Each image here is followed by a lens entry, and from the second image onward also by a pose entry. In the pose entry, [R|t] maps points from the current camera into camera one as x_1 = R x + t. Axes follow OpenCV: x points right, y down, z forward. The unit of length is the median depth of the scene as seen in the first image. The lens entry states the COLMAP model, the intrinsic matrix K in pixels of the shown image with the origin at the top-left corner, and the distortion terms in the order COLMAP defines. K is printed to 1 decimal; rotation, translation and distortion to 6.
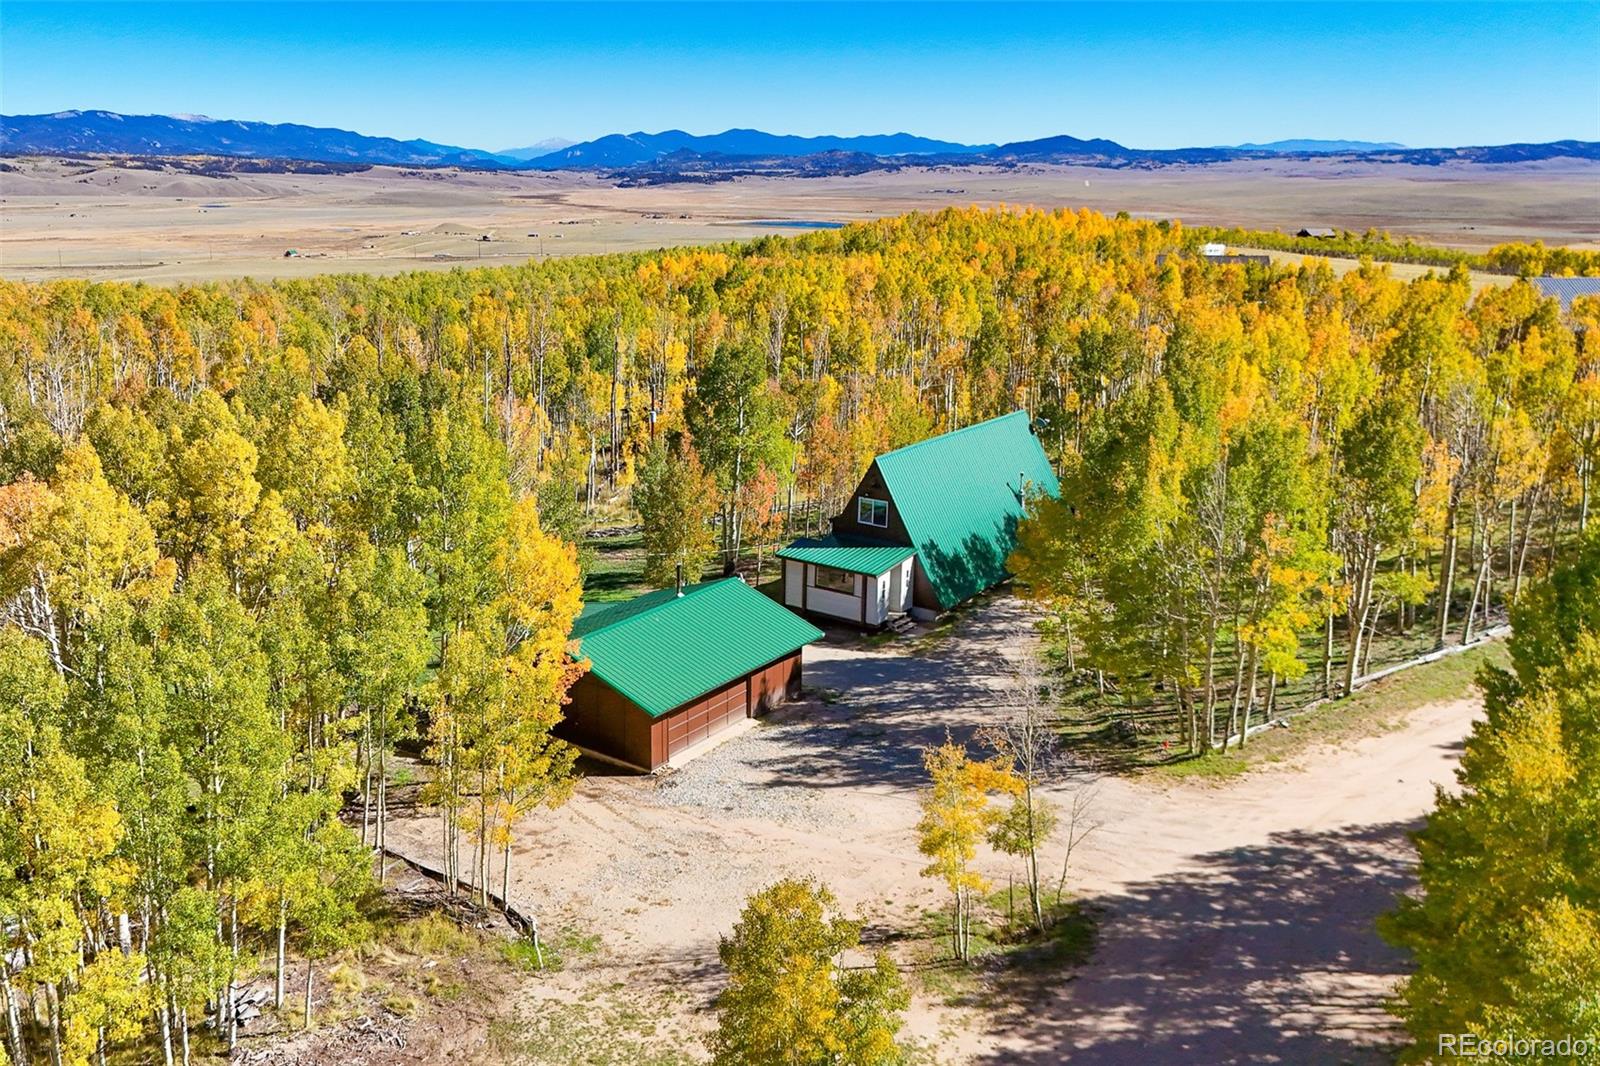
lens RADIAL K [[1402.8, 0, 686.8], [0, 1402.8, 542.5], [0, 0, 1]] dist [0.076157, -0.071030]
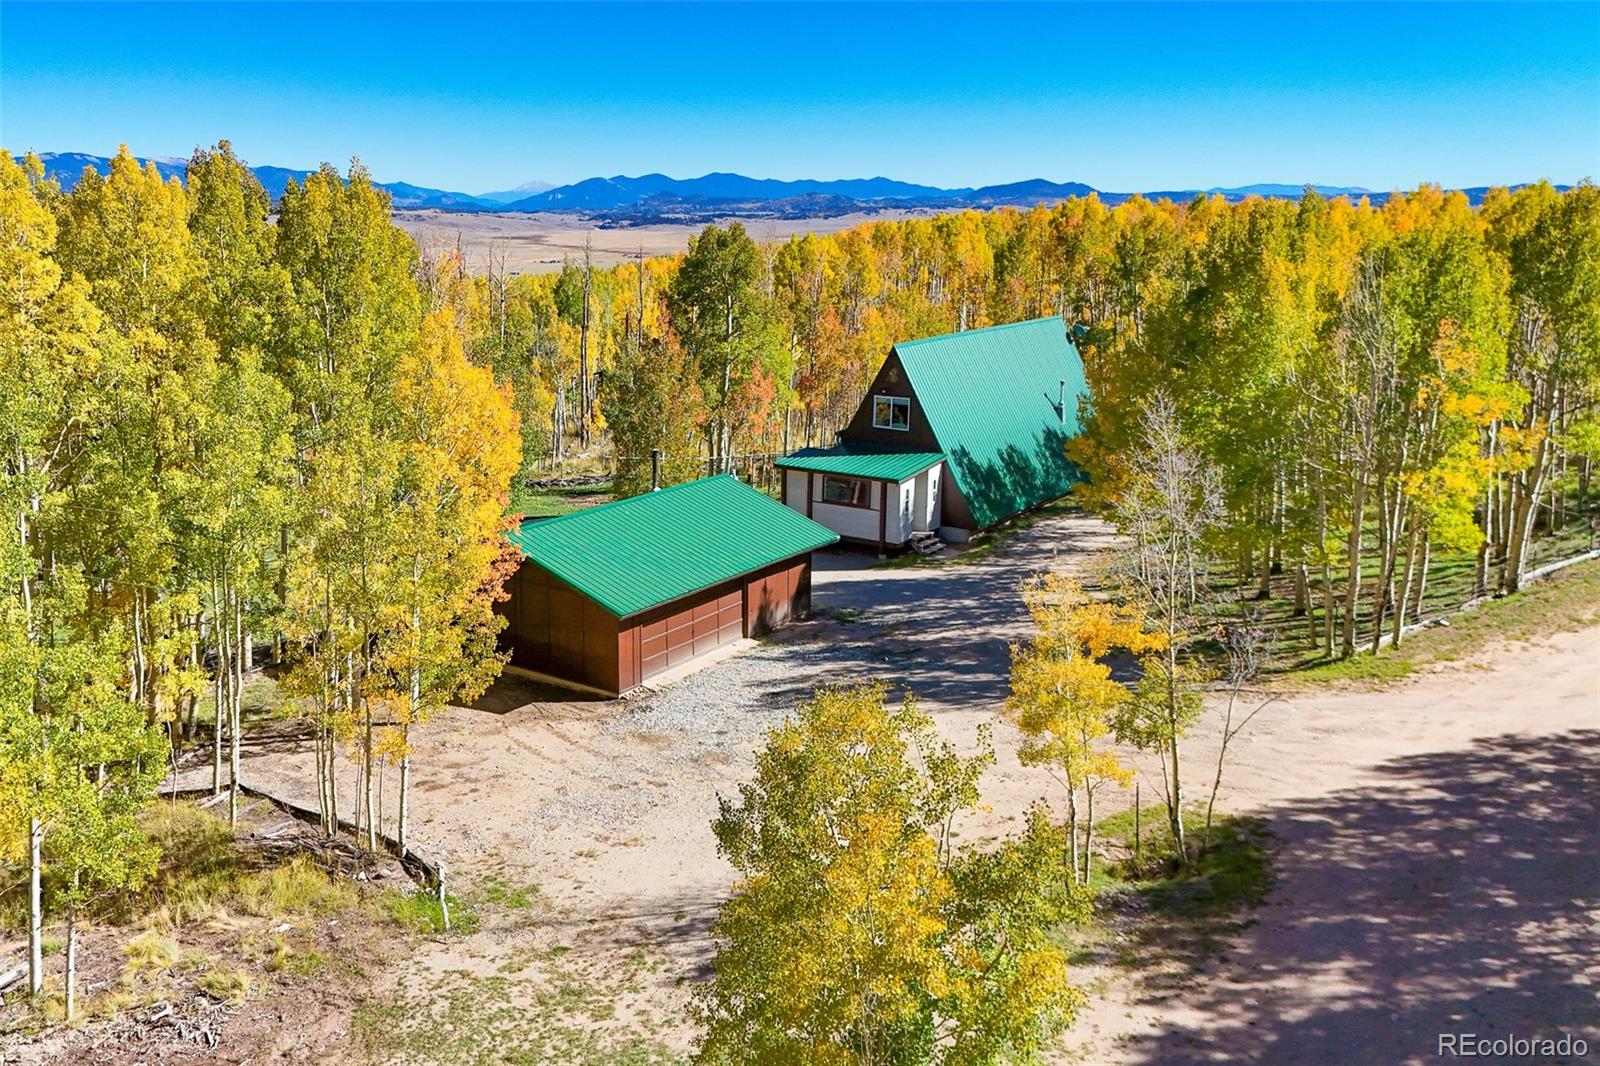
lens RADIAL K [[1402.8, 0, 714.7], [0, 1402.8, 543.7], [0, 0, 1]] dist [0.076157, -0.071030]
pose [[0.999481, -0.006293, 0.031596, 0.003248], [0.007174, 0.999586, -0.027856, 0.107684], [-0.031408, 0.028069, 0.999112, 0.250907]]
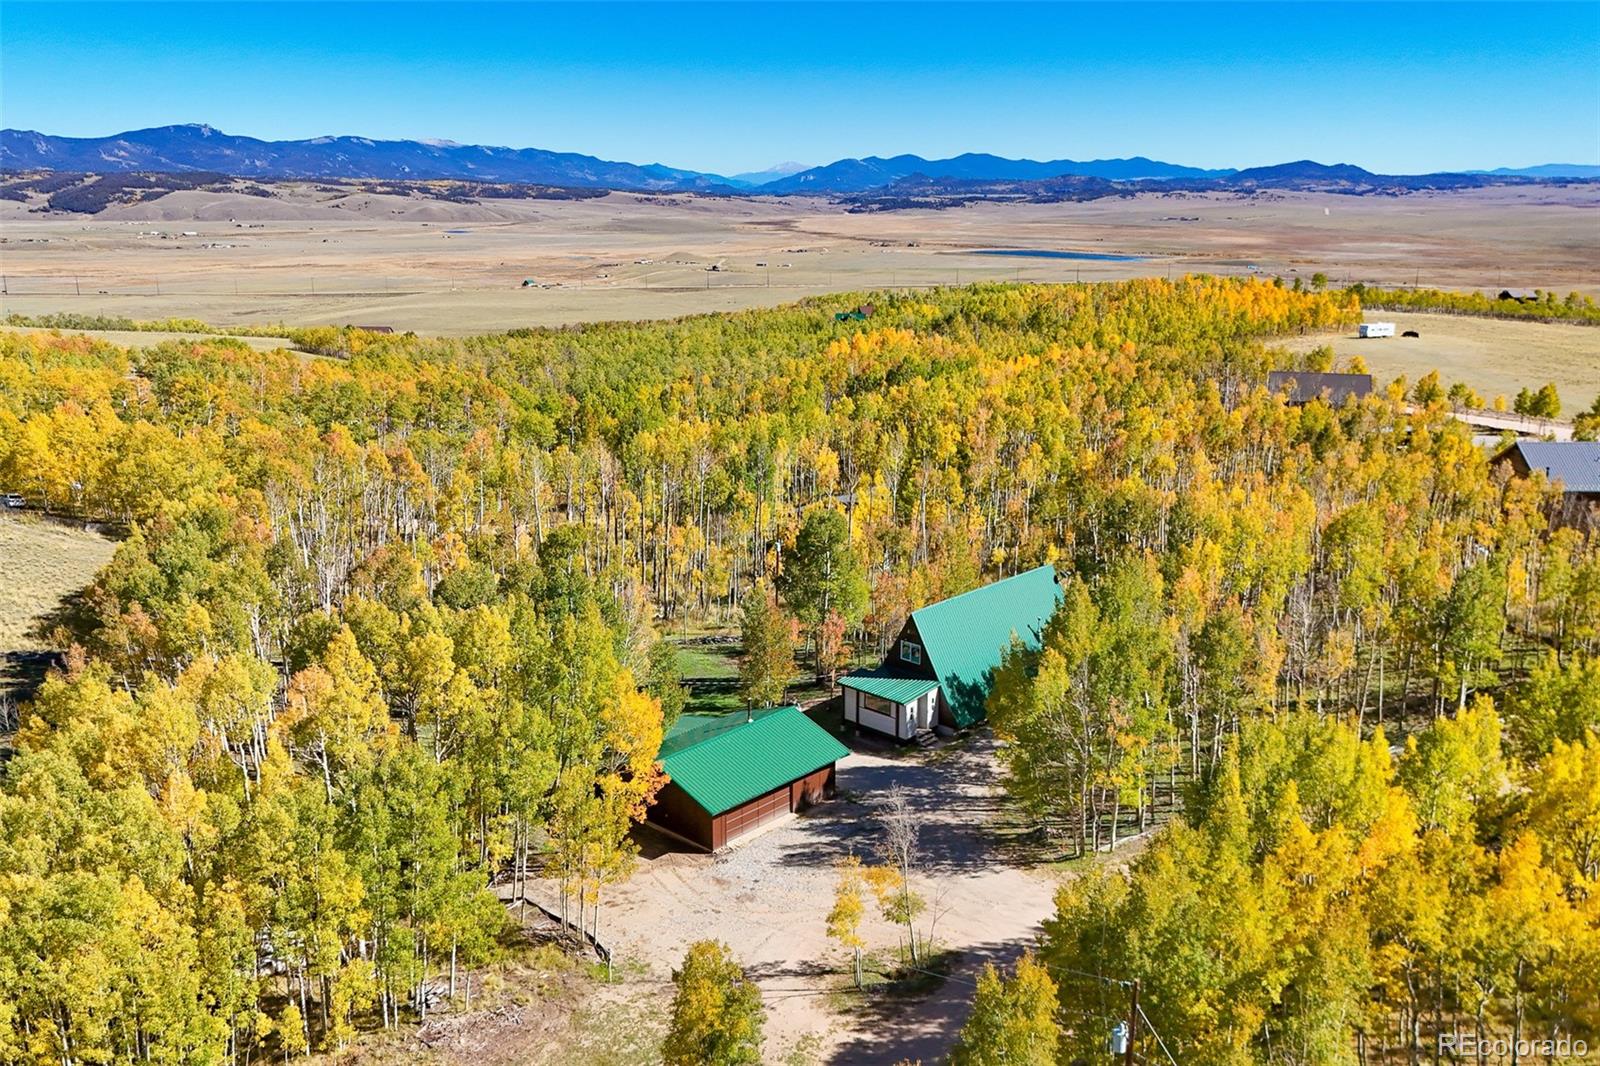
lens RADIAL K [[1402.8, 0, 804.5], [0, 1402.8, 543.6], [0, 0, 1]] dist [0.076157, -0.071030]
pose [[0.996869, 0.022565, -0.075783, 0.182232], [-0.023687, 0.999622, -0.013933, -0.145823], [0.075440, 0.015684, 0.997027, -0.483109]]
